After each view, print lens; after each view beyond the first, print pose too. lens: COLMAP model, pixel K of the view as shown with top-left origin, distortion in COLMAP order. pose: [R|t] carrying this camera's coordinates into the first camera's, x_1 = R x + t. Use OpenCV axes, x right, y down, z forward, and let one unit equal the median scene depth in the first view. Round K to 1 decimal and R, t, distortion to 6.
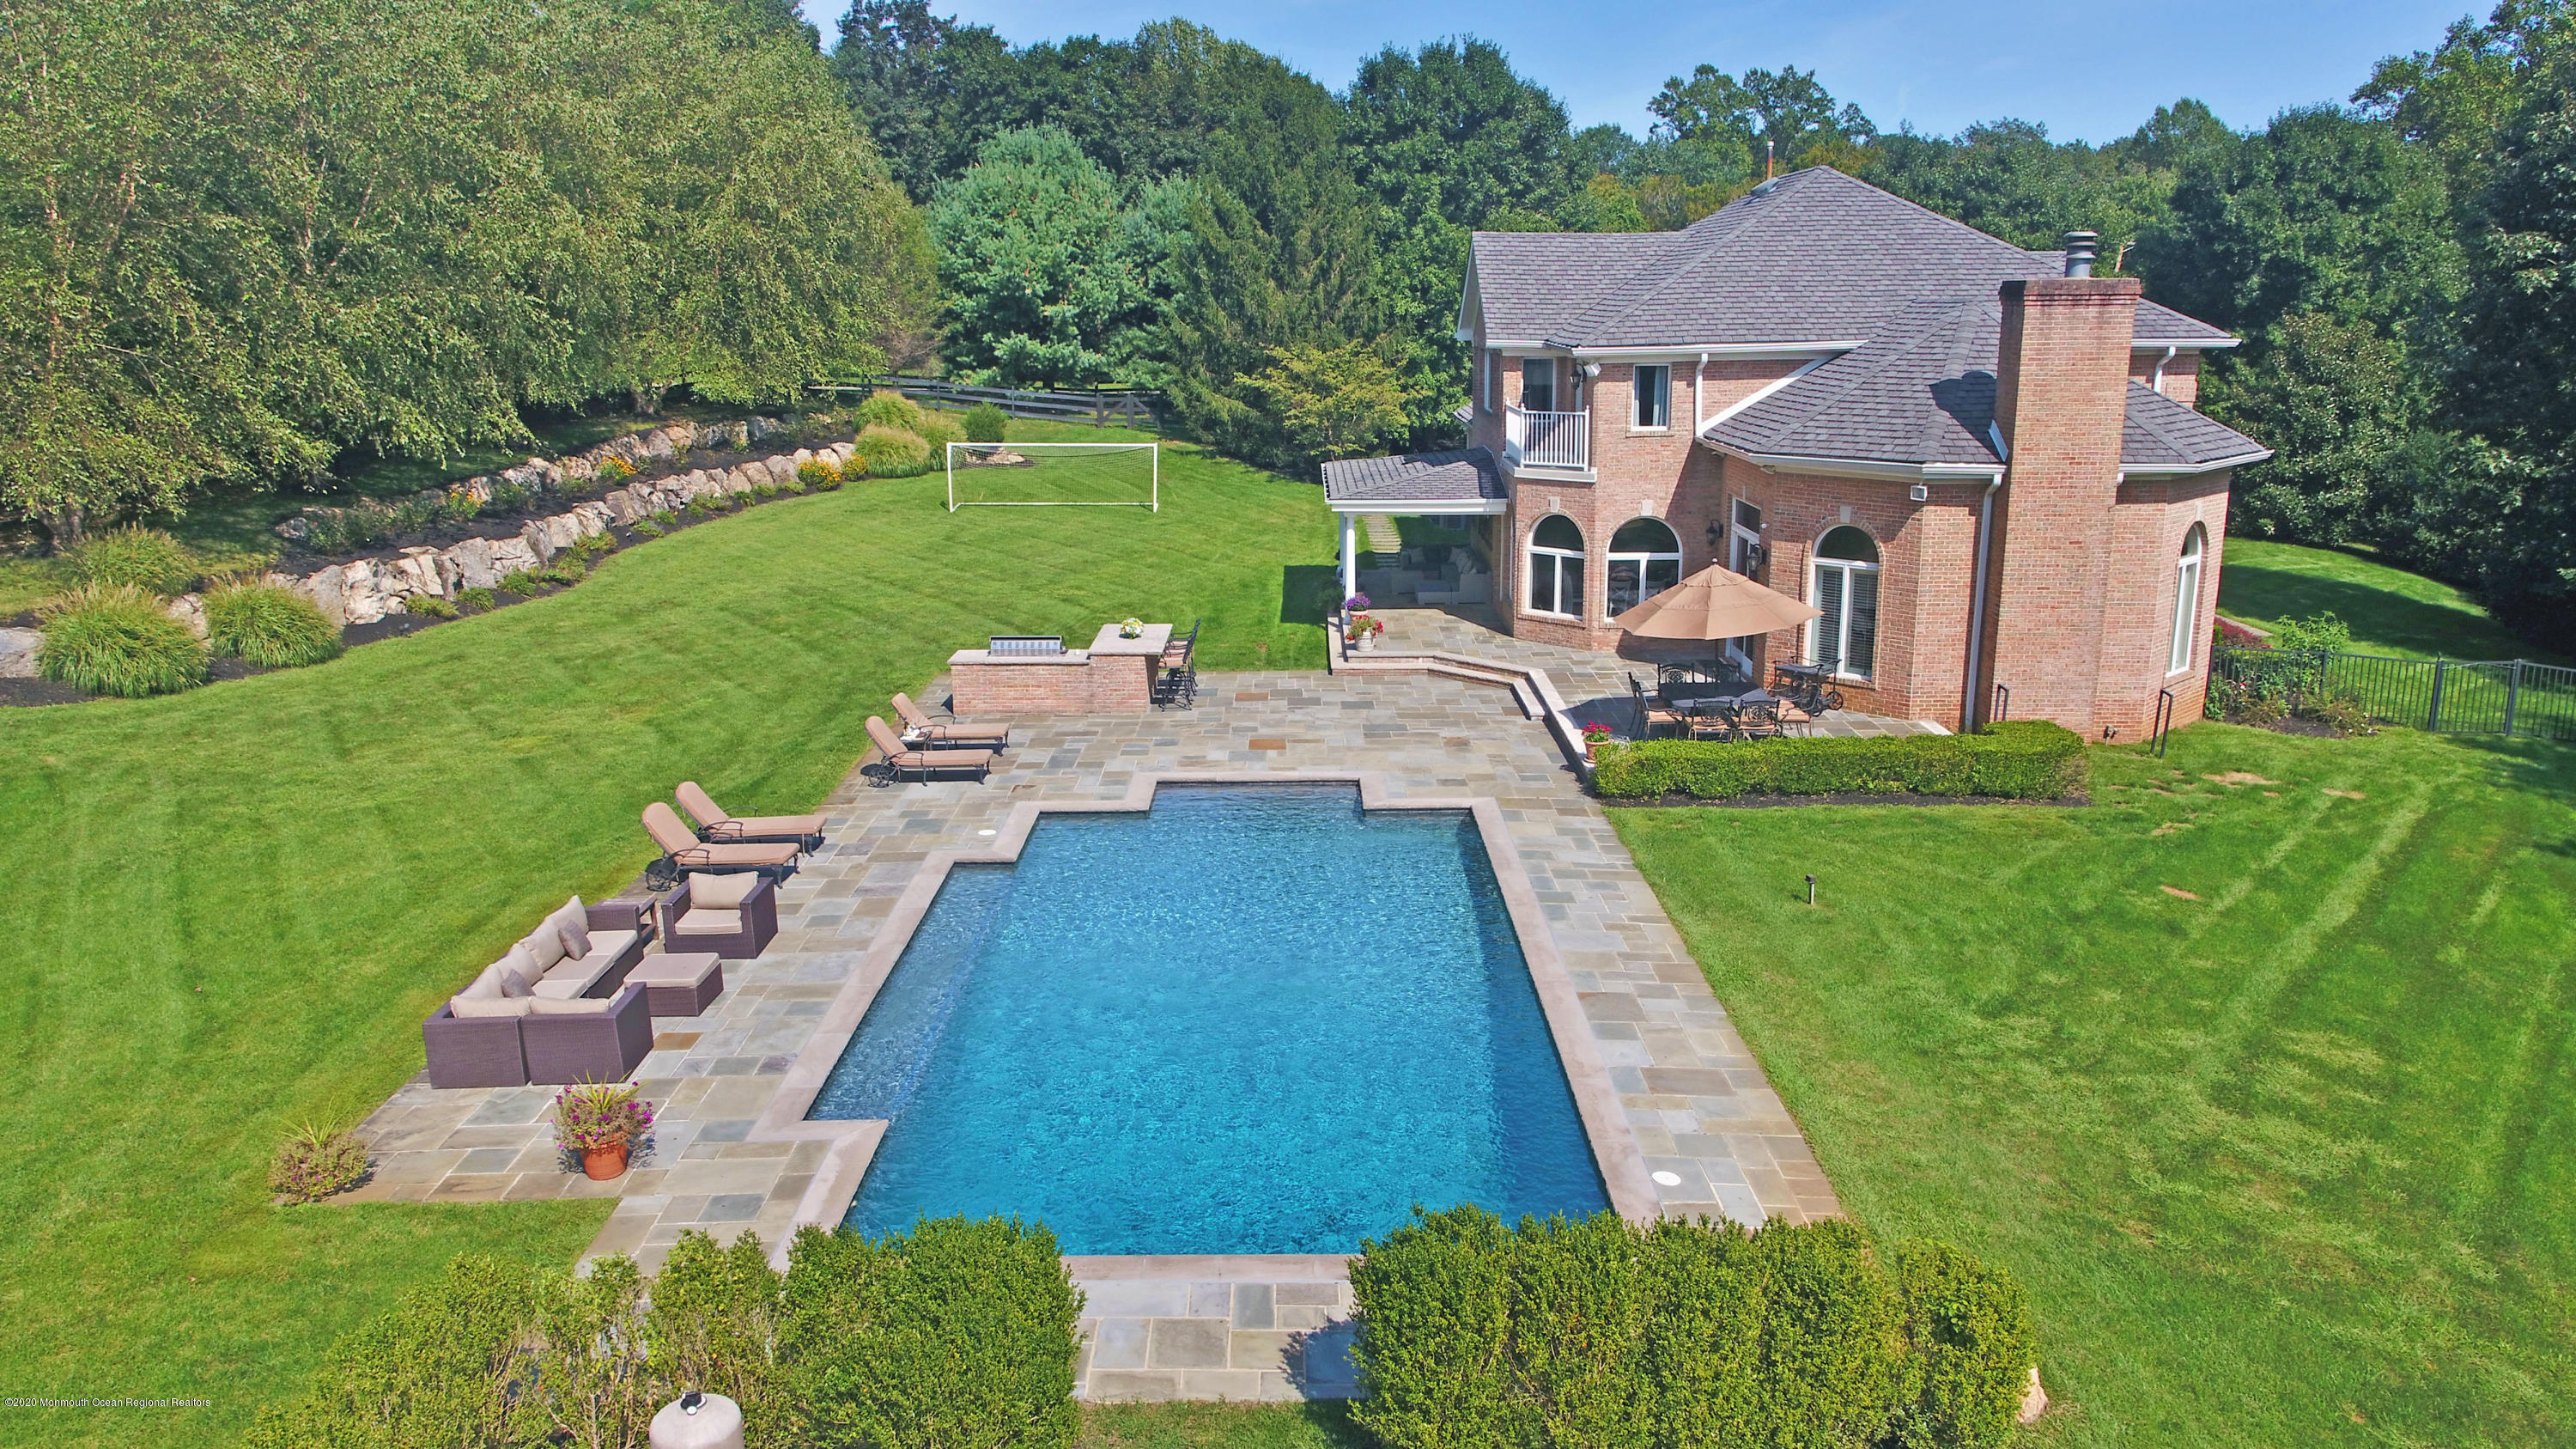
lens RADIAL K [[1823.3, 0, 1280.4], [0, 1823.3, 732.8], [0, 0, 1]] dist [0.003425, -0.001812]
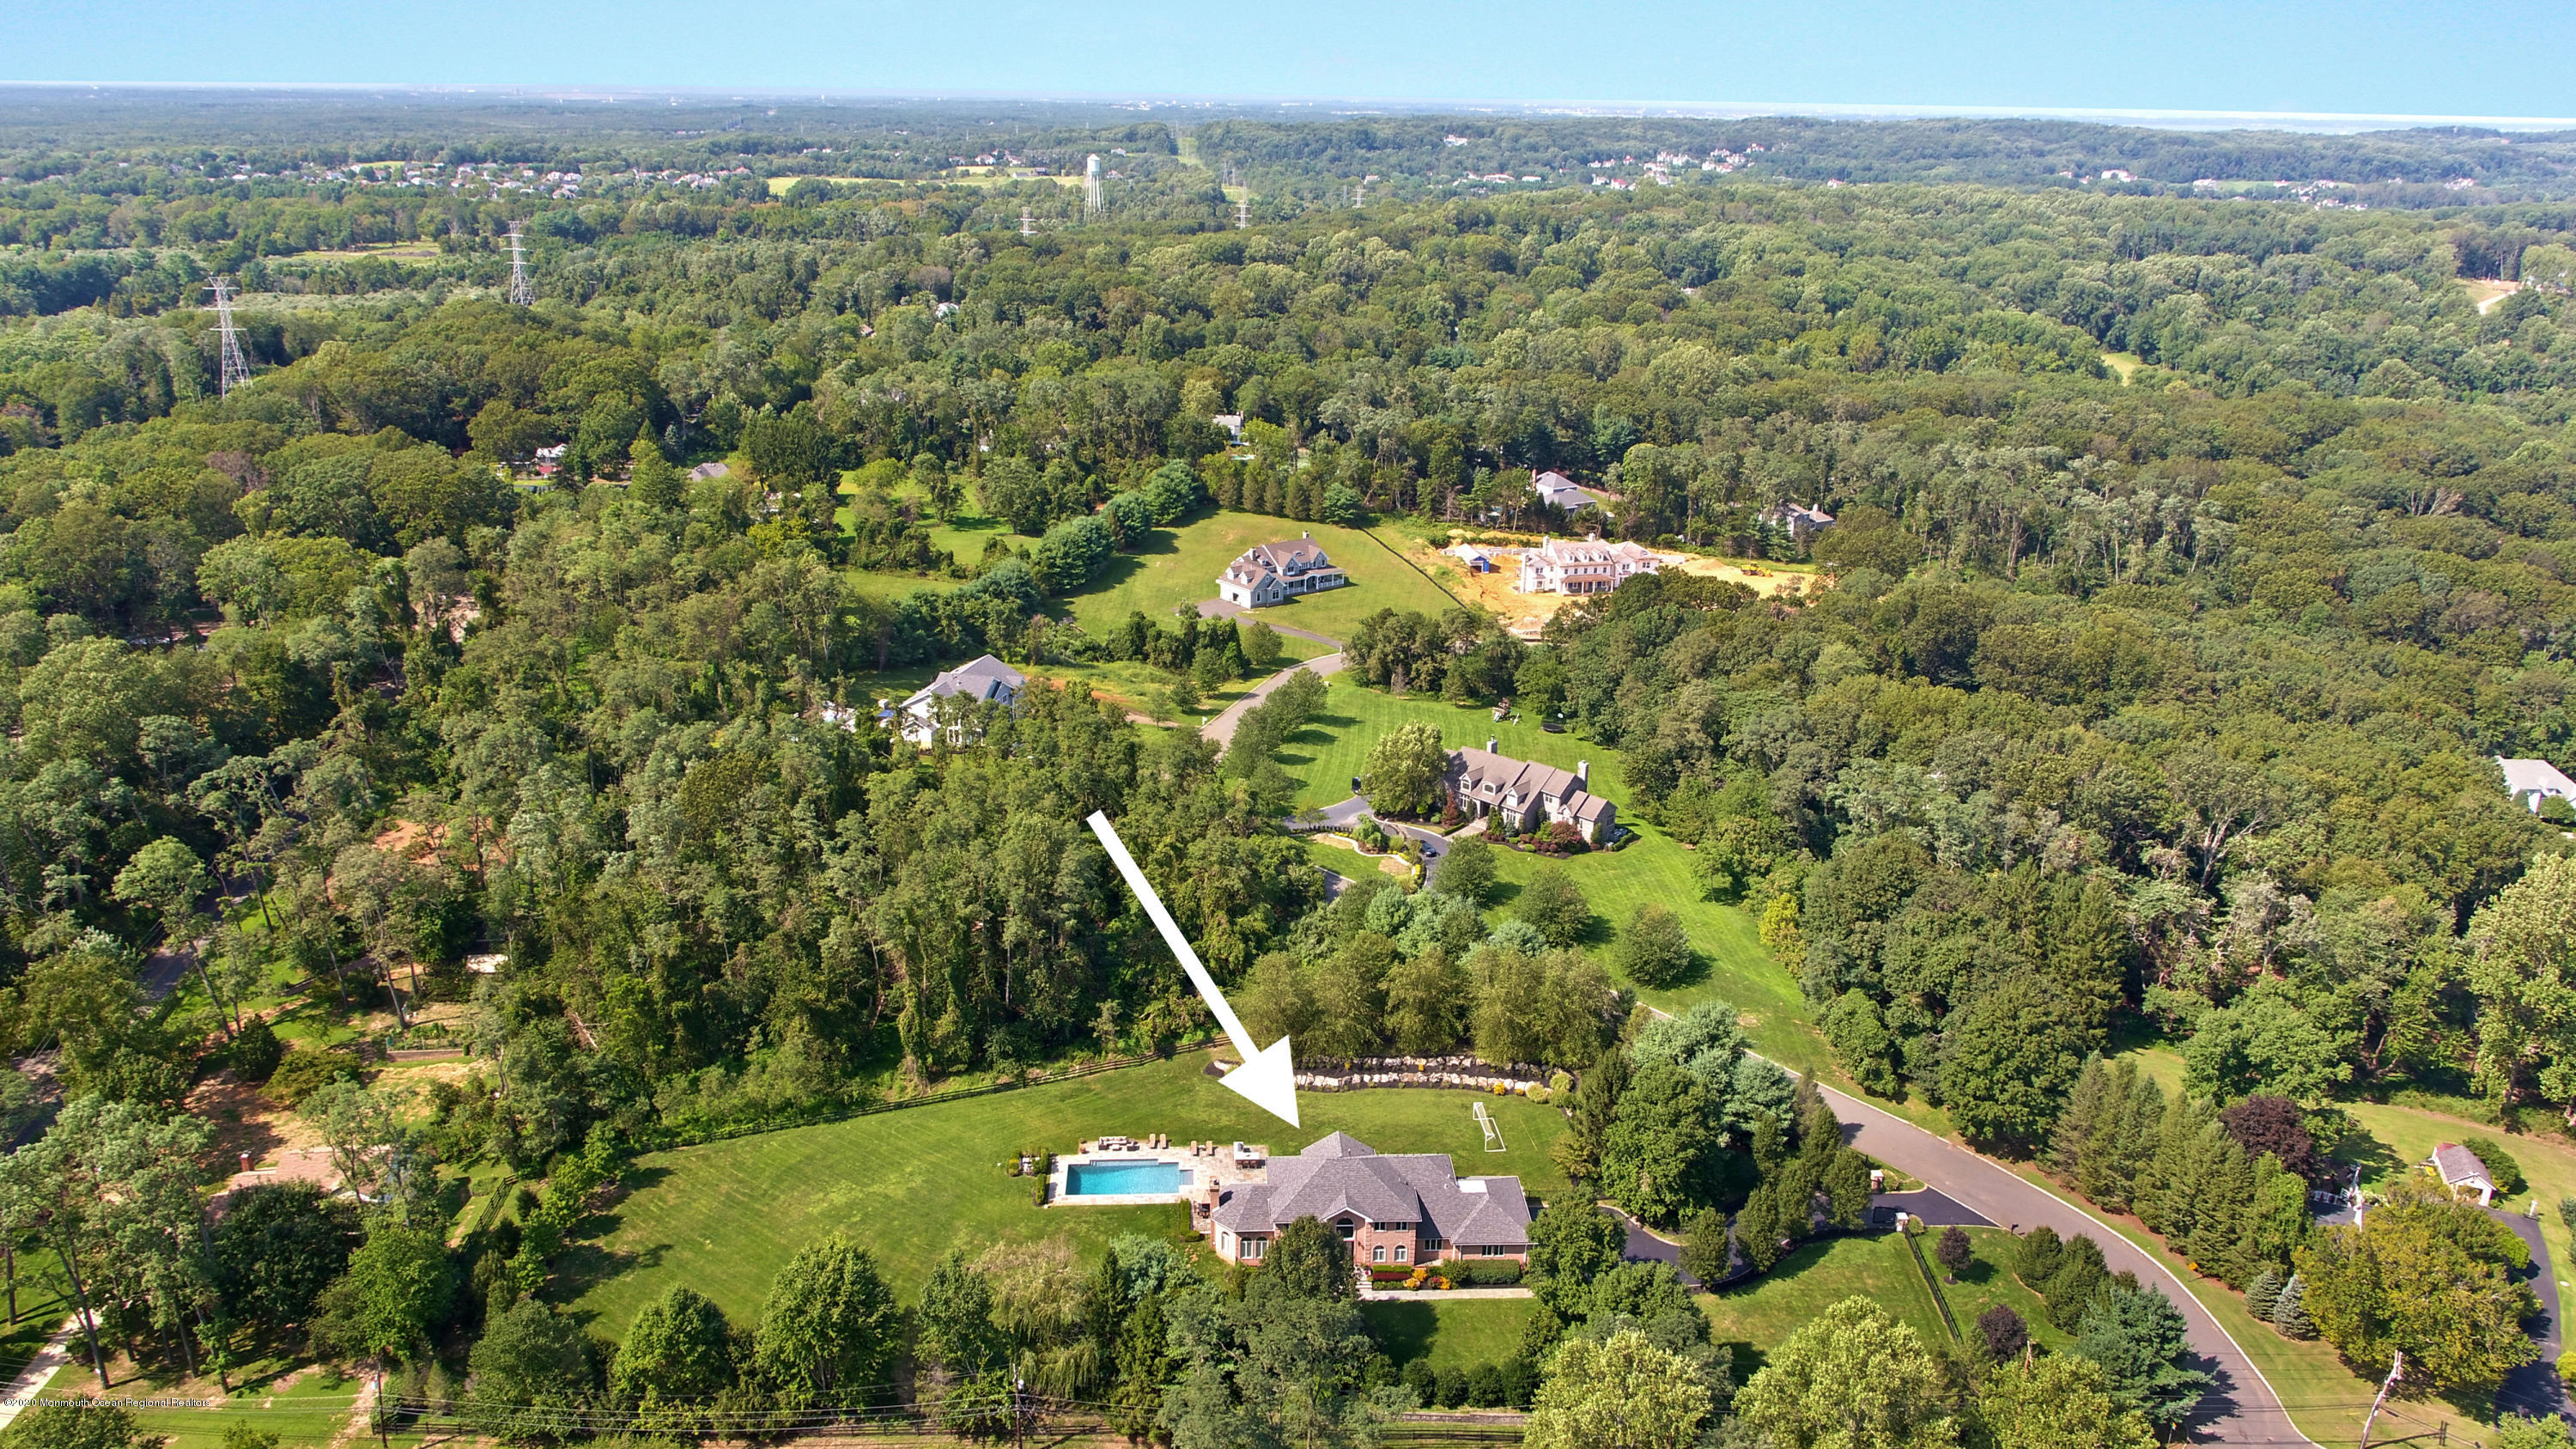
lens RADIAL K [[1823.3, 0, 1280.4], [0, 1823.3, 732.8], [0, 0, 1]] dist [0.003425, -0.001812]
pose [[0.058069, 0.340285, -0.938528, 5.060192], [-0.247671, 0.915634, 0.316660, -3.236704], [0.967102, 0.214058, 0.137448, -0.045418]]
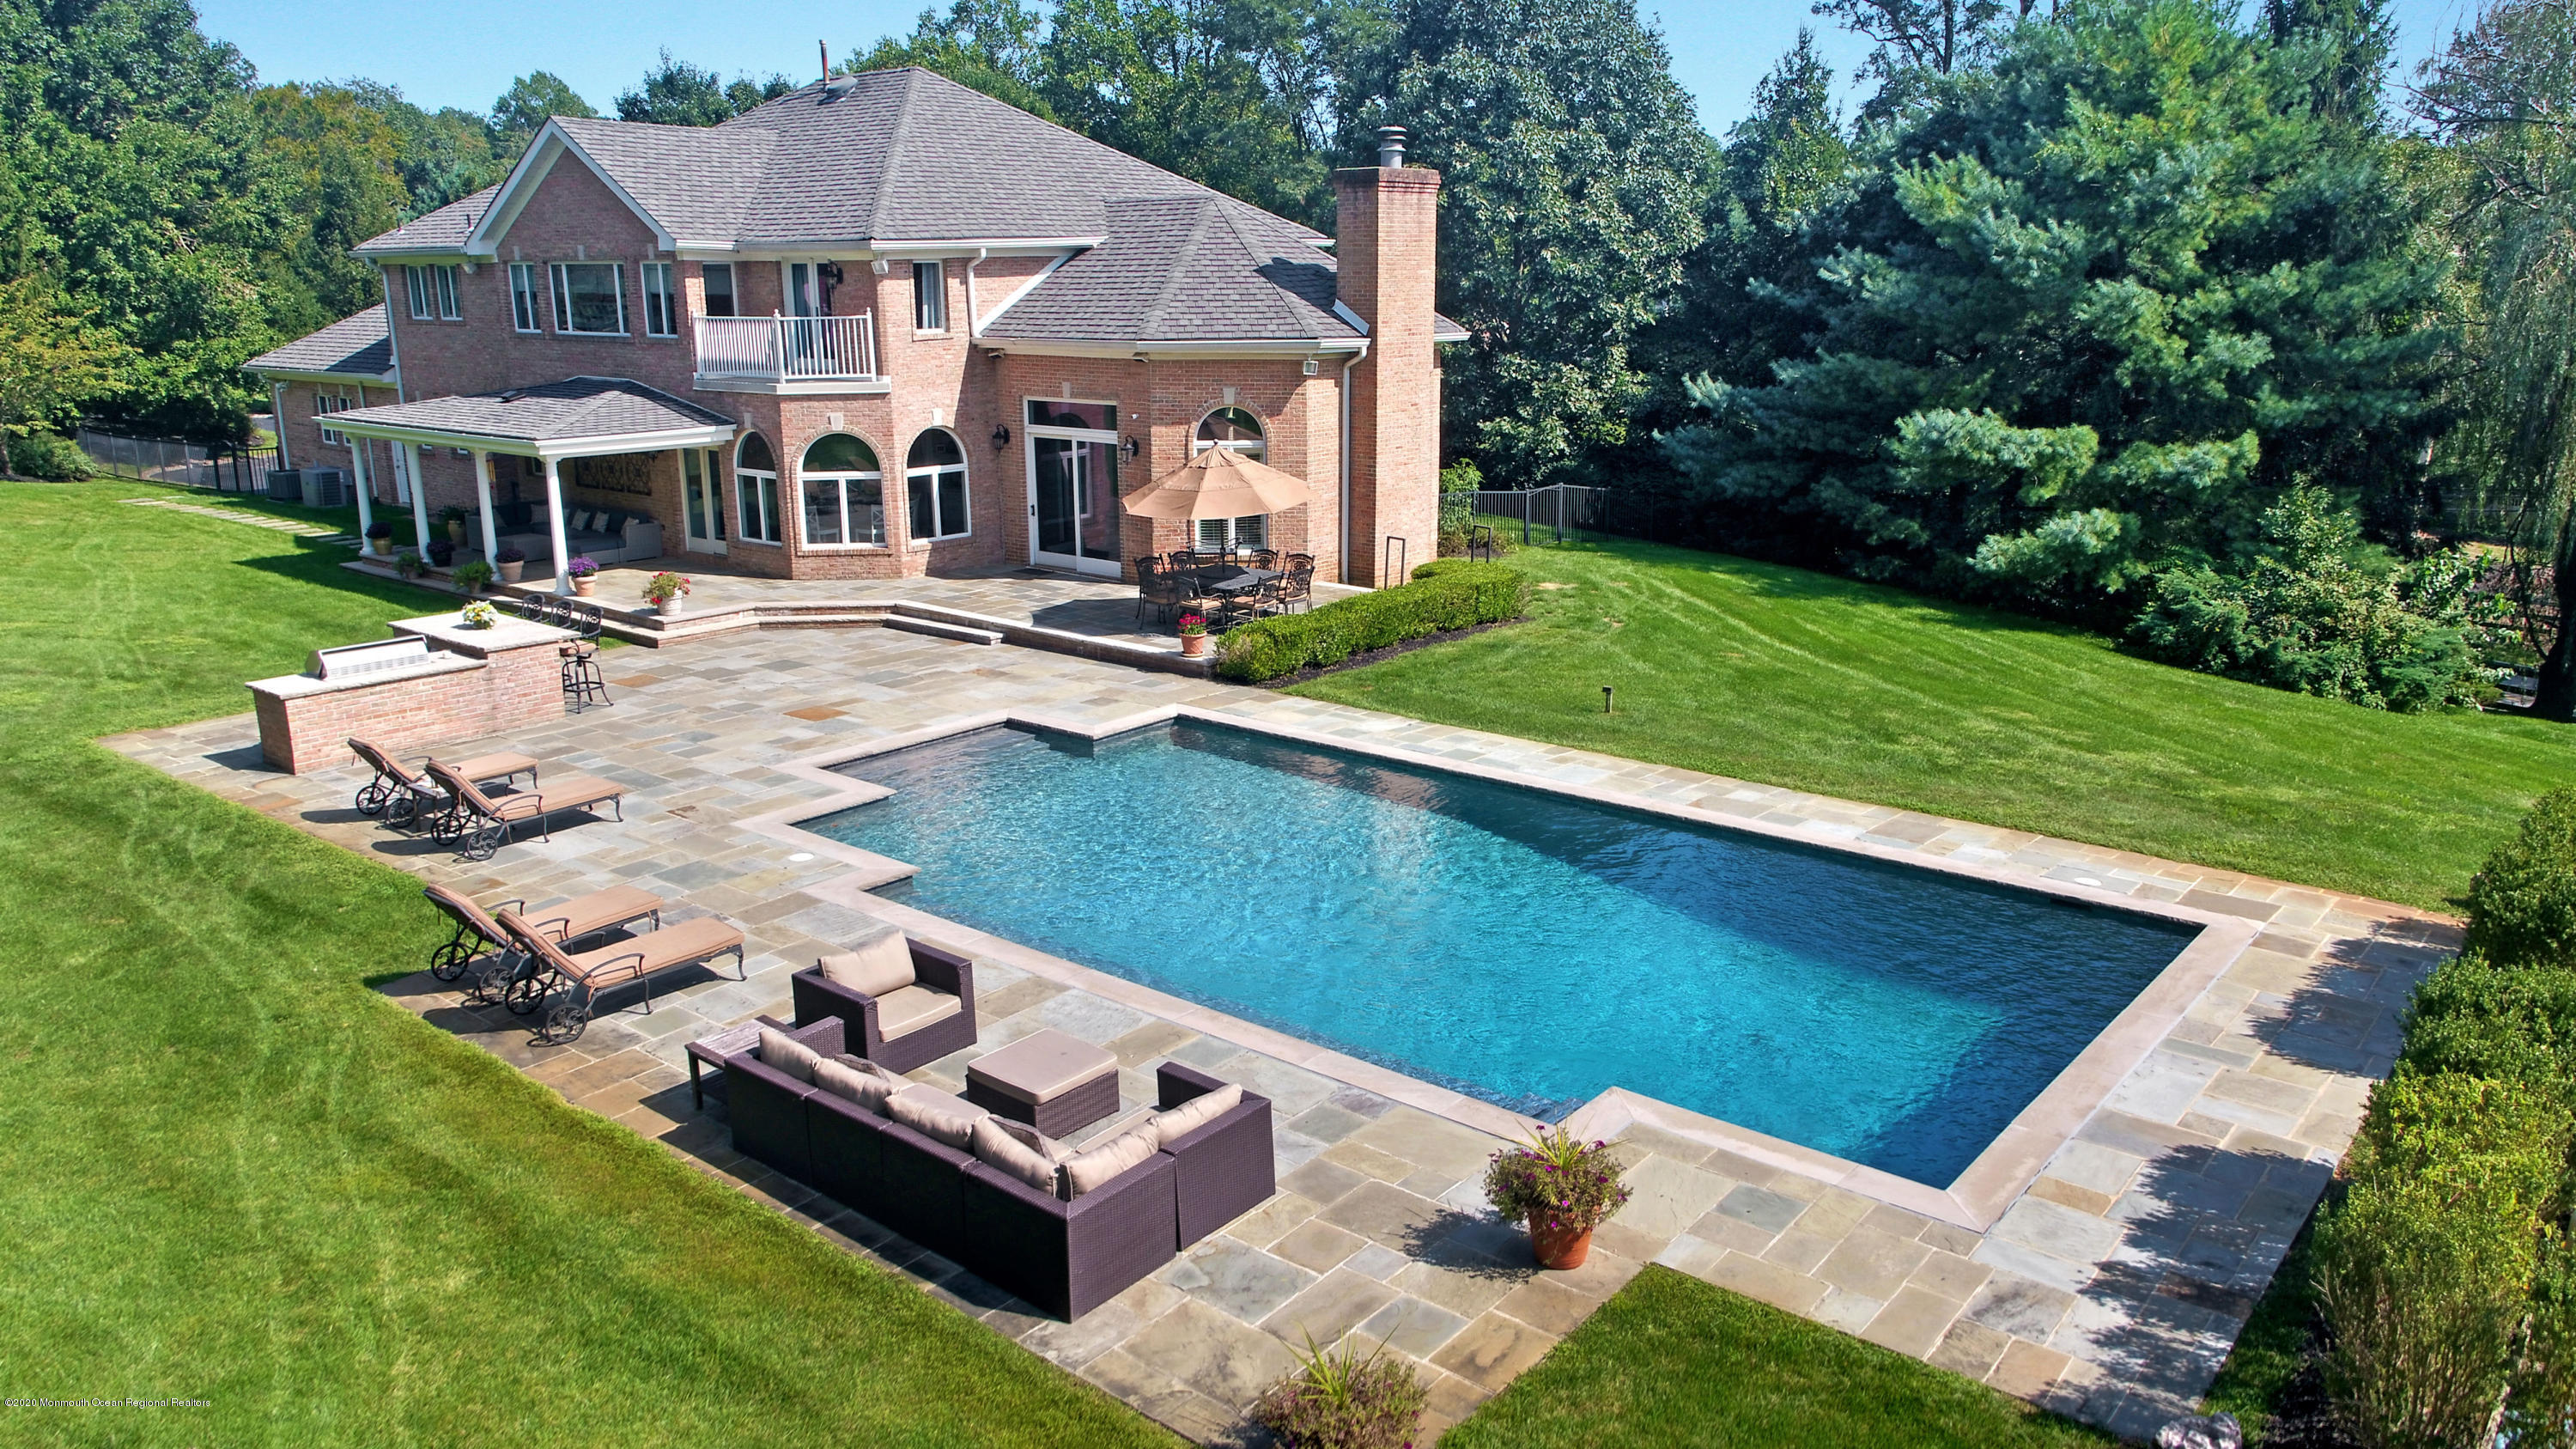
lens RADIAL K [[1823.3, 0, 1280.4], [0, 1823.3, 732.8], [0, 0, 1]] dist [0.003425, -0.001812]
pose [[0.643070, -0.188437, 0.742262, -0.412127], [0.181354, 0.979156, 0.091458, -0.018957], [-0.744024, 0.075798, 0.663840, 0.265854]]
